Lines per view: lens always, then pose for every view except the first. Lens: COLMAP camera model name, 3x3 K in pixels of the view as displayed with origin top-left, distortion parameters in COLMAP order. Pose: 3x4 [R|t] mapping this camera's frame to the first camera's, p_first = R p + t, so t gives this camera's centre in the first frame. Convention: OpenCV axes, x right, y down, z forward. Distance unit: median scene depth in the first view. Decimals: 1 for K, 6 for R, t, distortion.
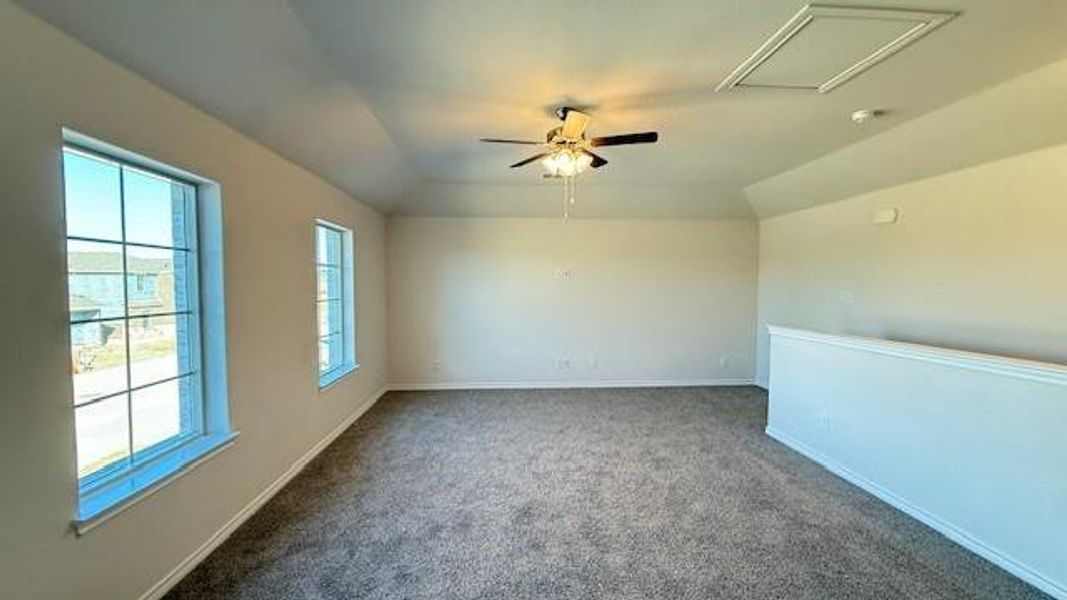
lens RADIAL K [[445.5, 0, 538.2], [0, 445.5, 299.8], [0, 0, 1]] dist [-0.000251, -0.000048]
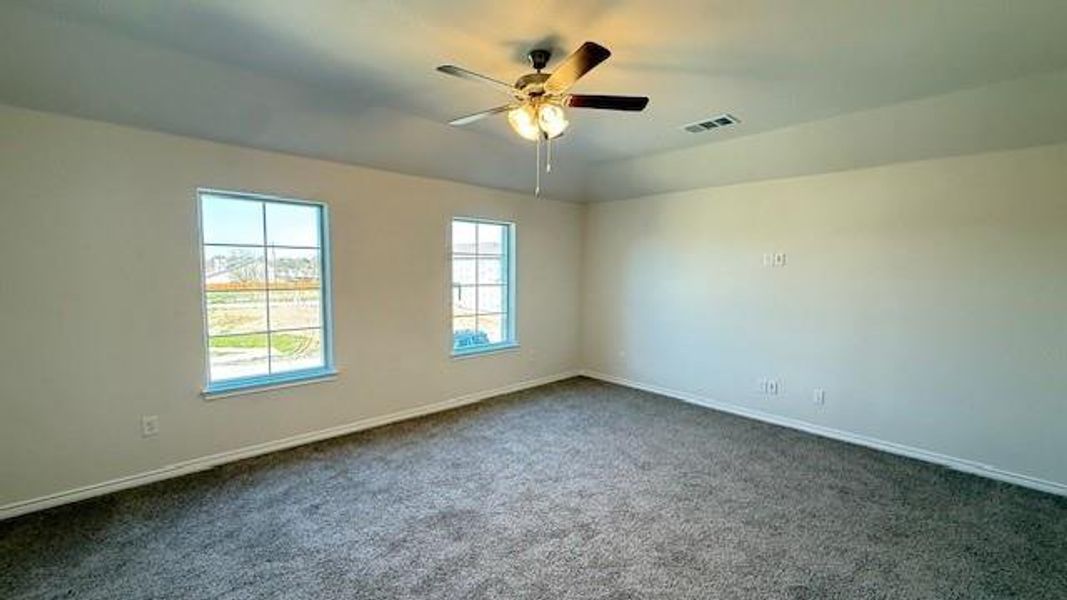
lens RADIAL K [[445.5, 0, 538.2], [0, 445.5, 299.8], [0, 0, 1]] dist [-0.000251, -0.000048]
pose [[0.593811, 0.060491, -0.802328, 0.679279], [-0.033010, 0.998162, 0.050825, -0.029839], [0.803927, -0.003695, 0.594716, 0.496941]]
